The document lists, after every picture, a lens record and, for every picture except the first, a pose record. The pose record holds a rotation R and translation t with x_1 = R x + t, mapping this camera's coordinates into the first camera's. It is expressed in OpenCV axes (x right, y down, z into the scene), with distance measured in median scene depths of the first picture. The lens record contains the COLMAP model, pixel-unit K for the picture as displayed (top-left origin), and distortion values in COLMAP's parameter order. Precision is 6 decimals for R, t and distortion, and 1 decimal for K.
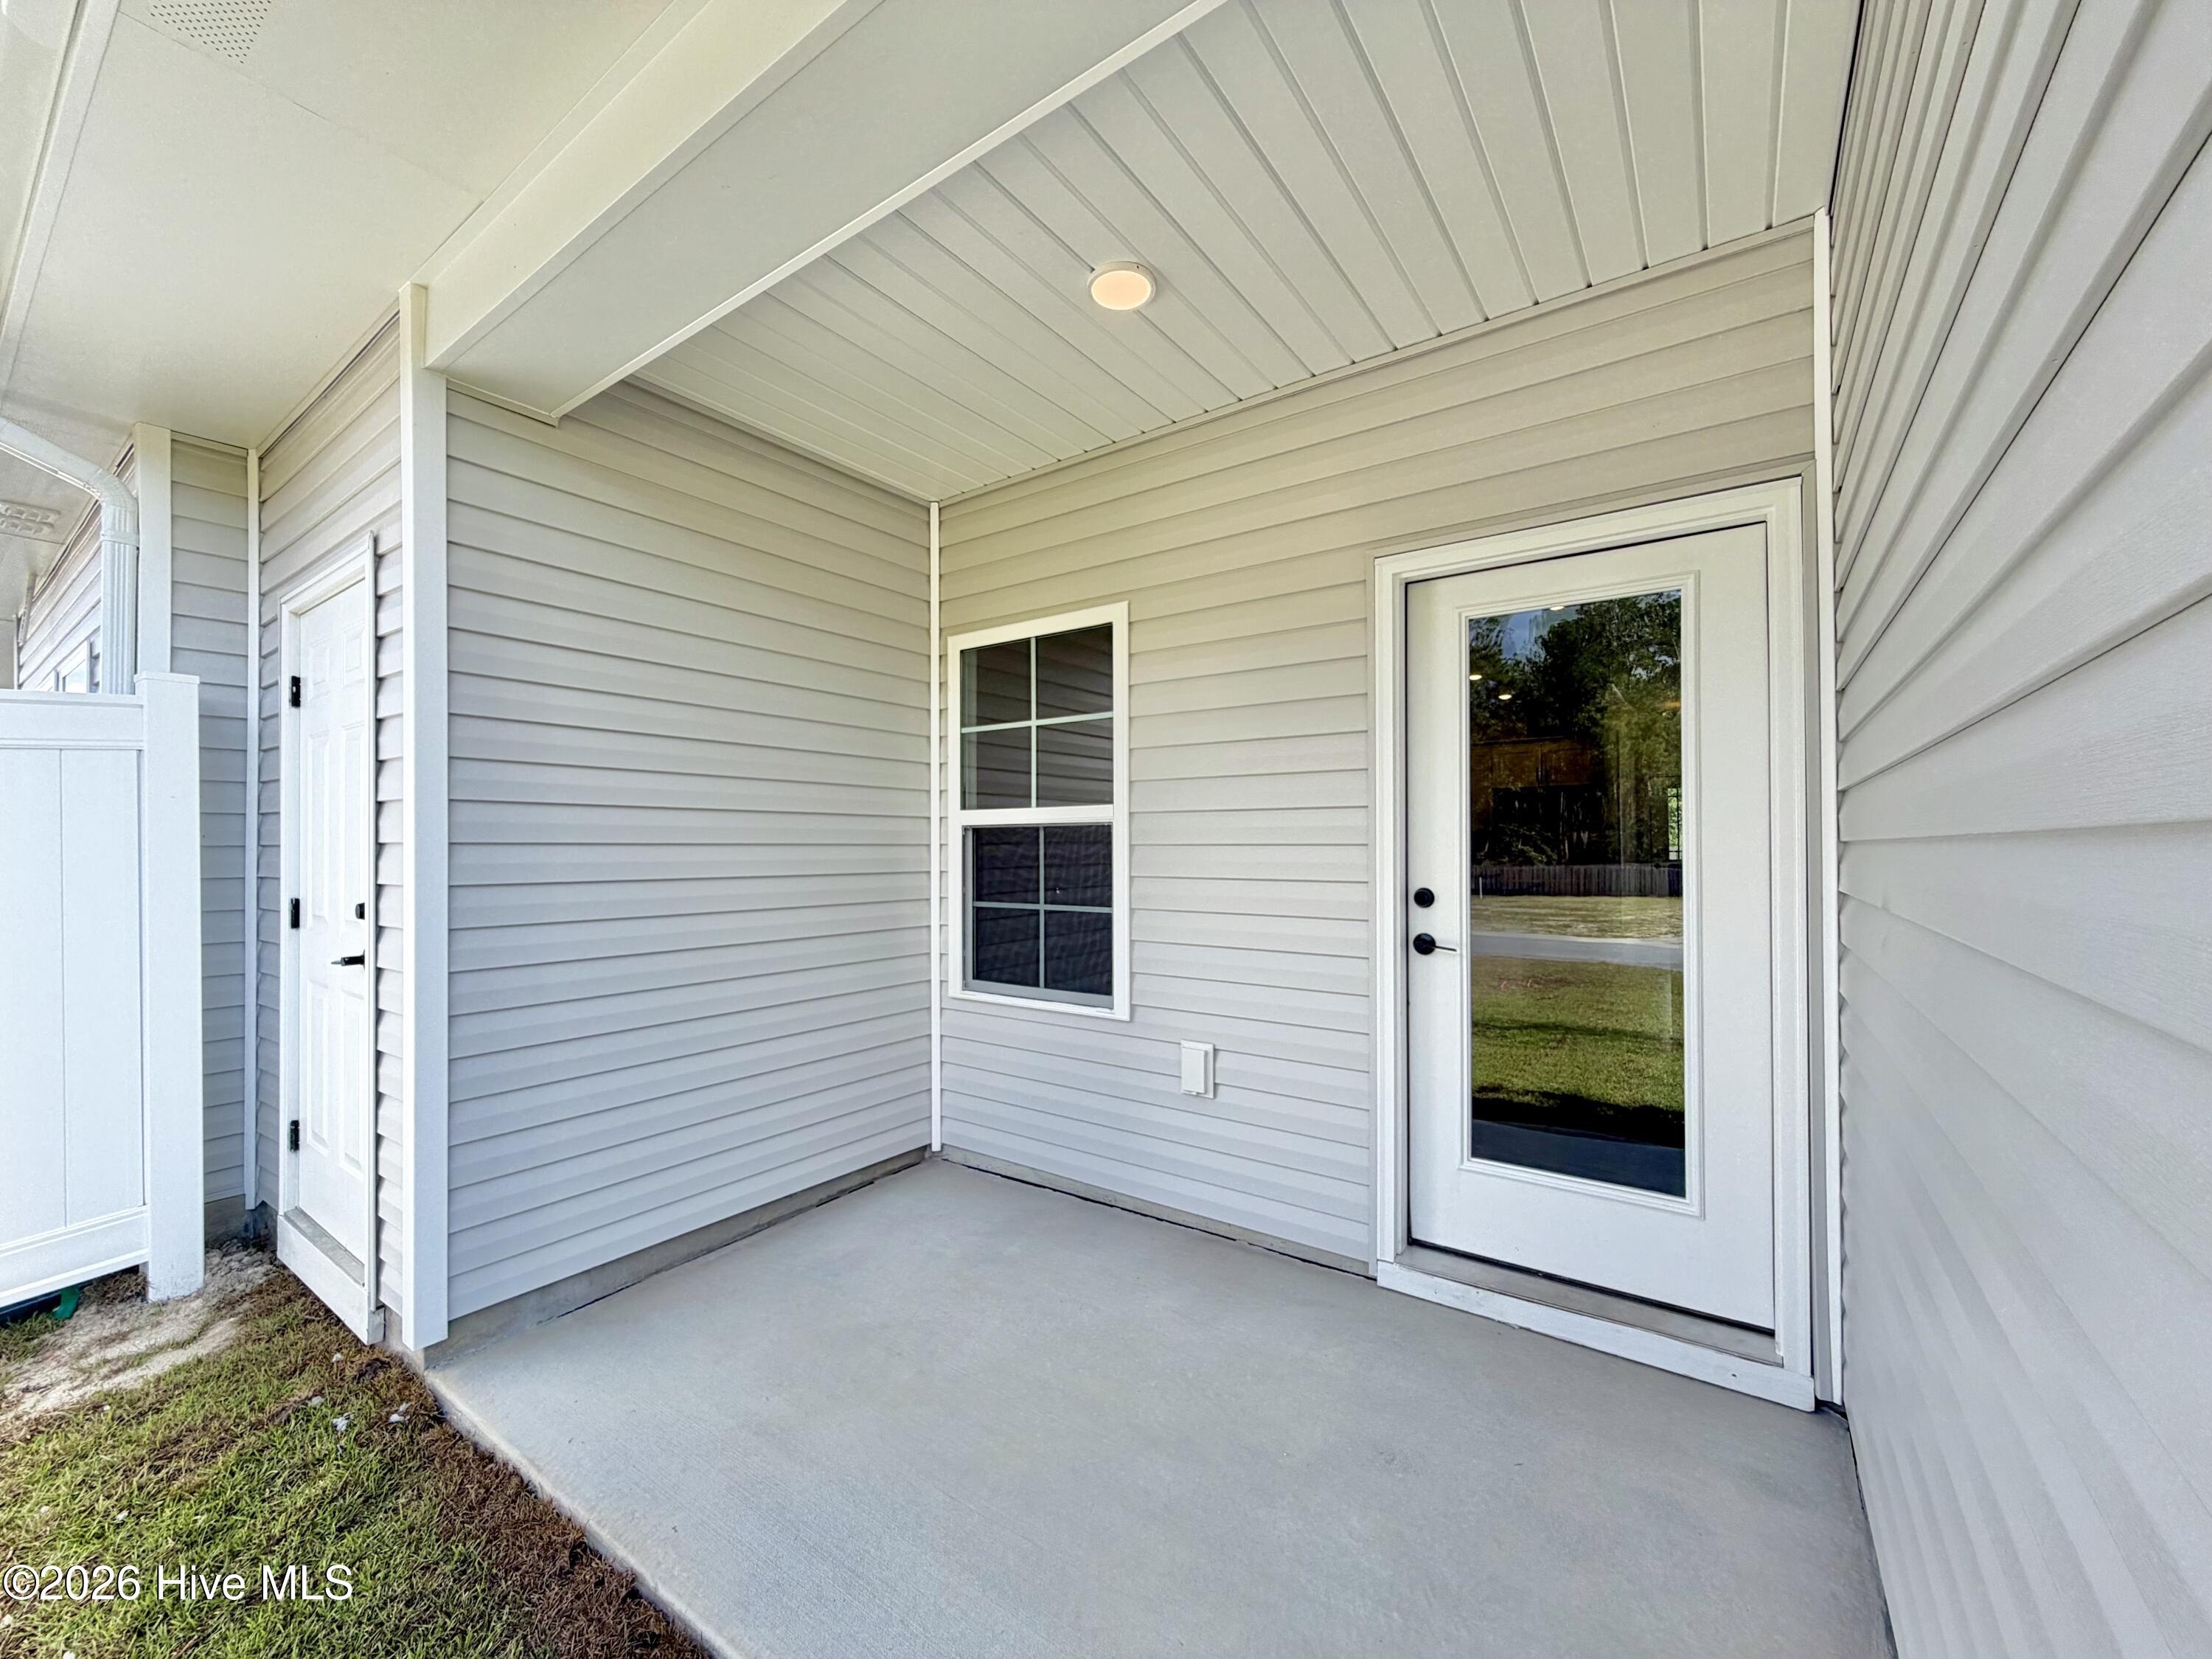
lens RADIAL K [[882.0, 0, 1103.2], [0, 882.0, 835.8], [0, 0, 1]] dist [0.000648, 0.000006]
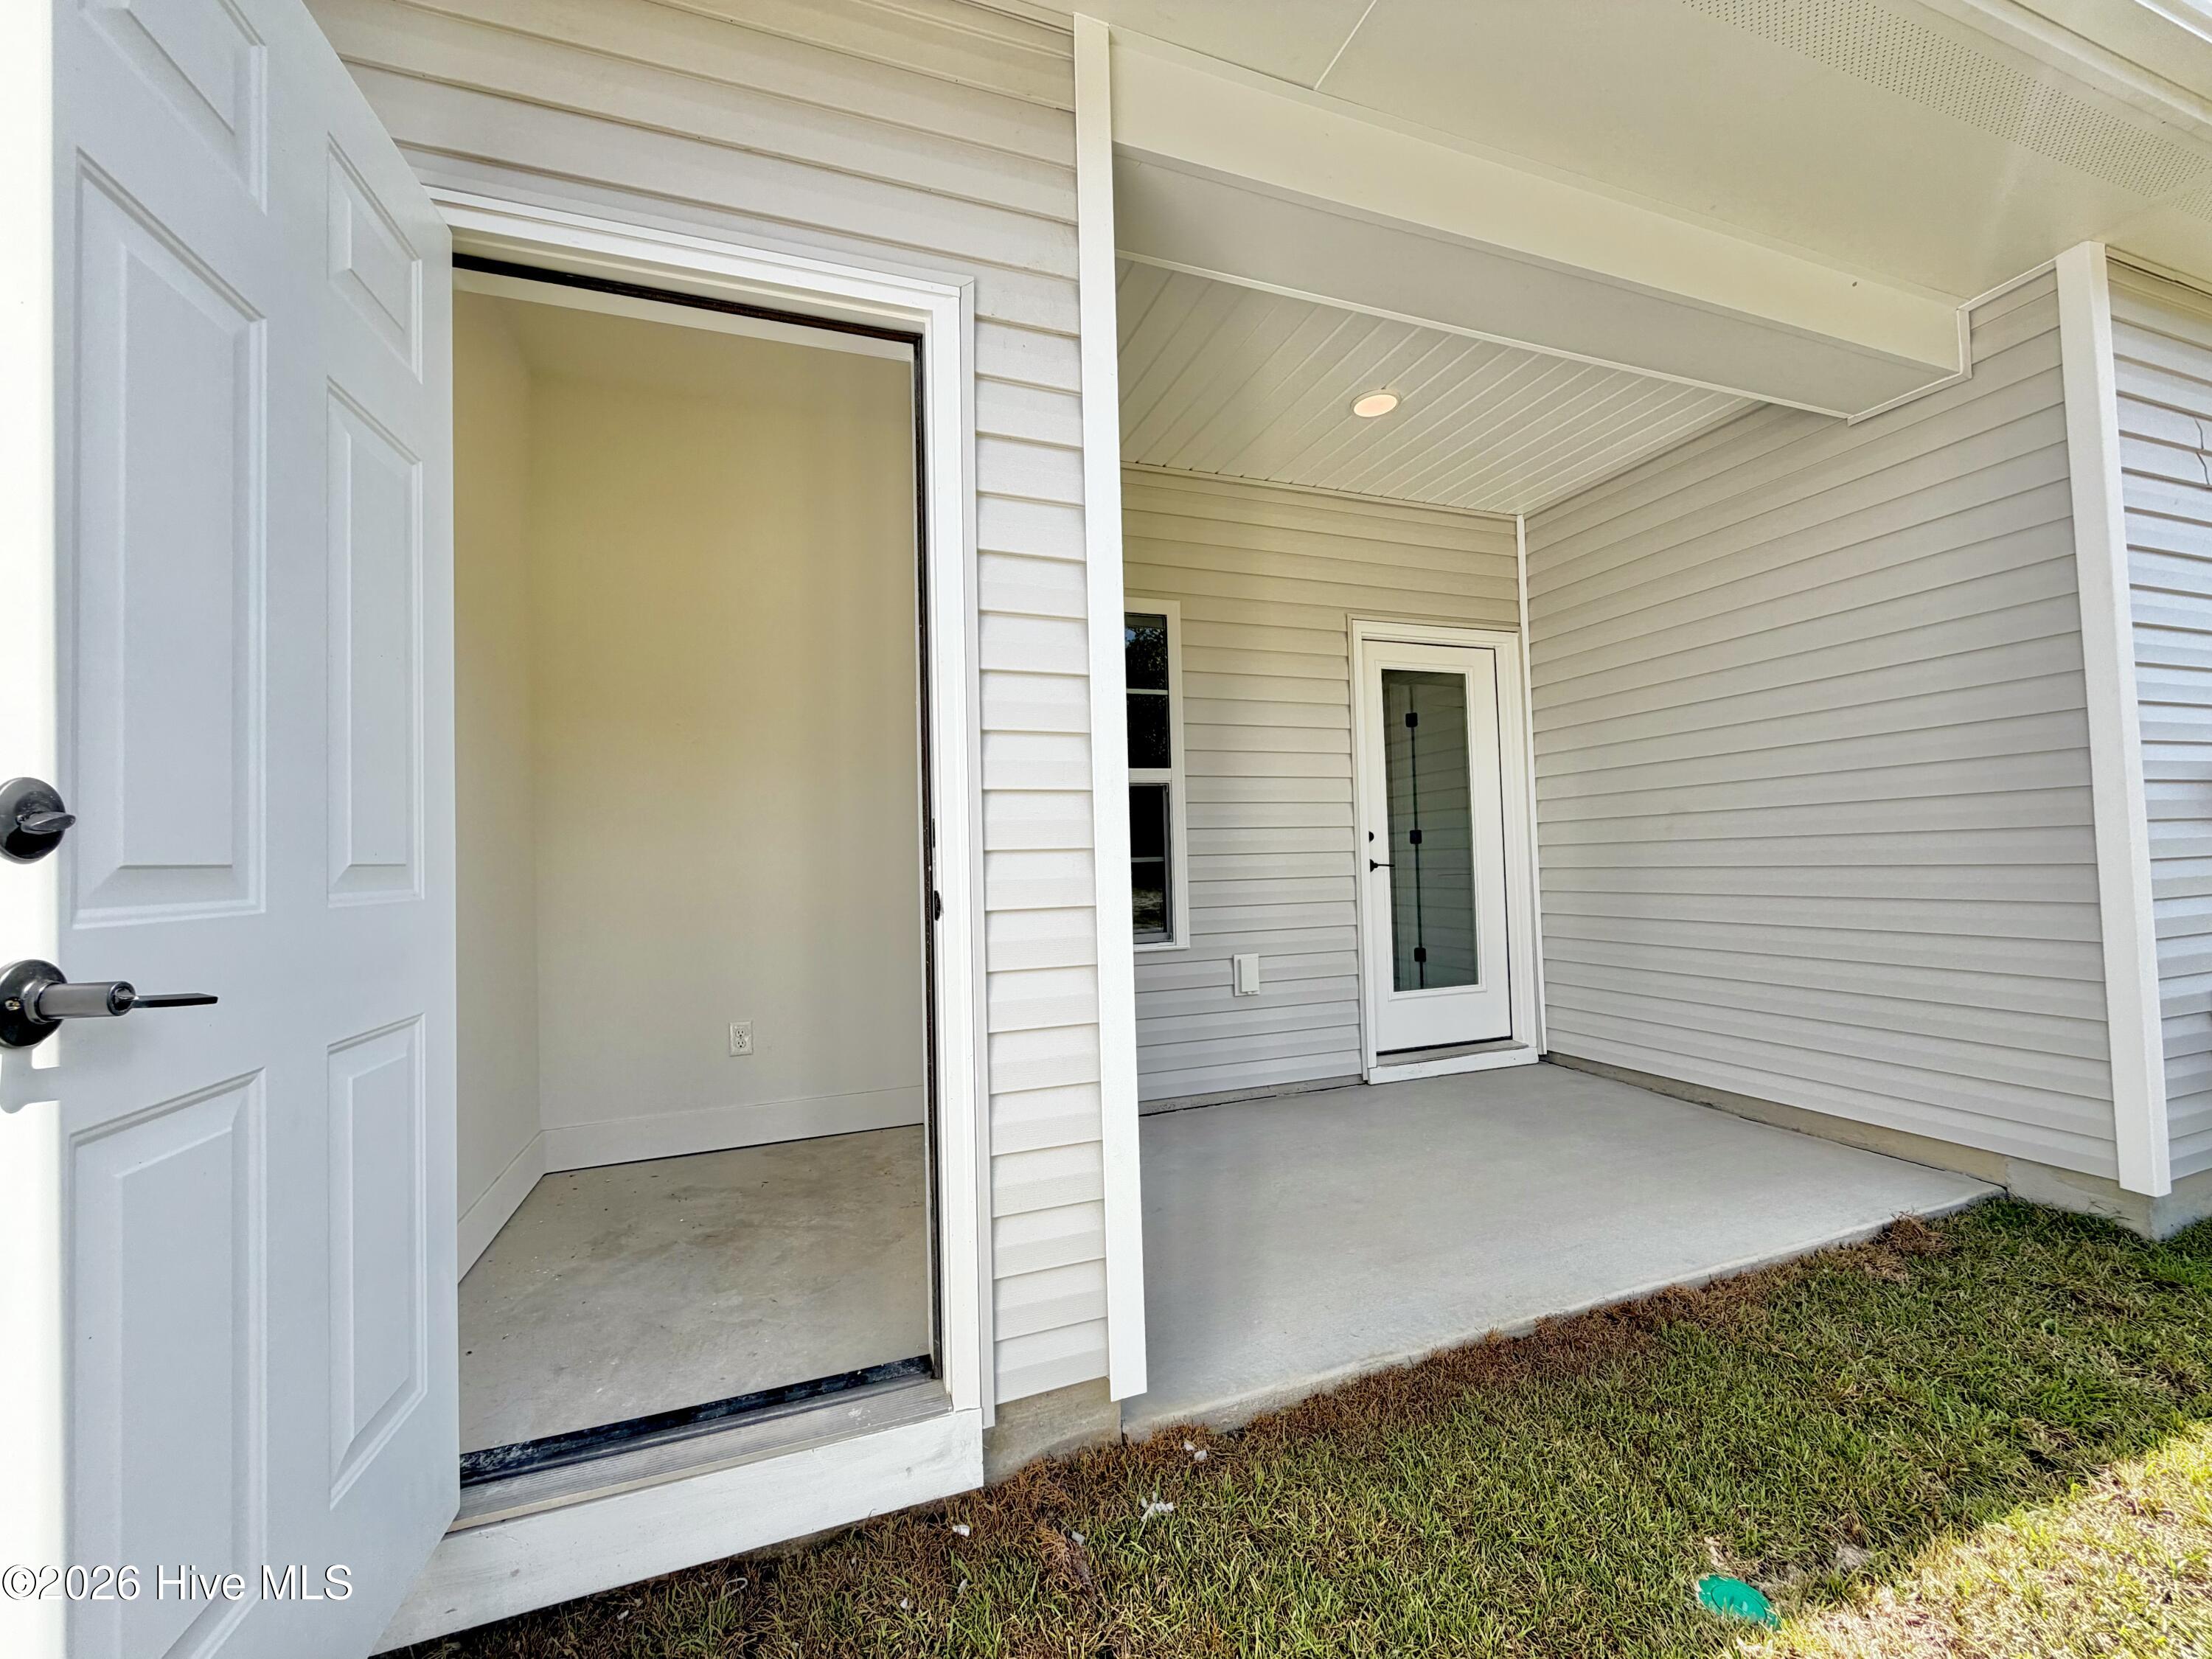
lens RADIAL K [[882.0, 0, 1105.2], [0, 882.0, 836.0], [0, 0, 1]] dist [0.000648, 0.000006]
pose [[0.559536, 0.011657, 0.828724, -1.423196], [0.011823, 0.999687, -0.022045, 0.113283], [-0.828722, 0.022133, 0.559223, 0.578936]]
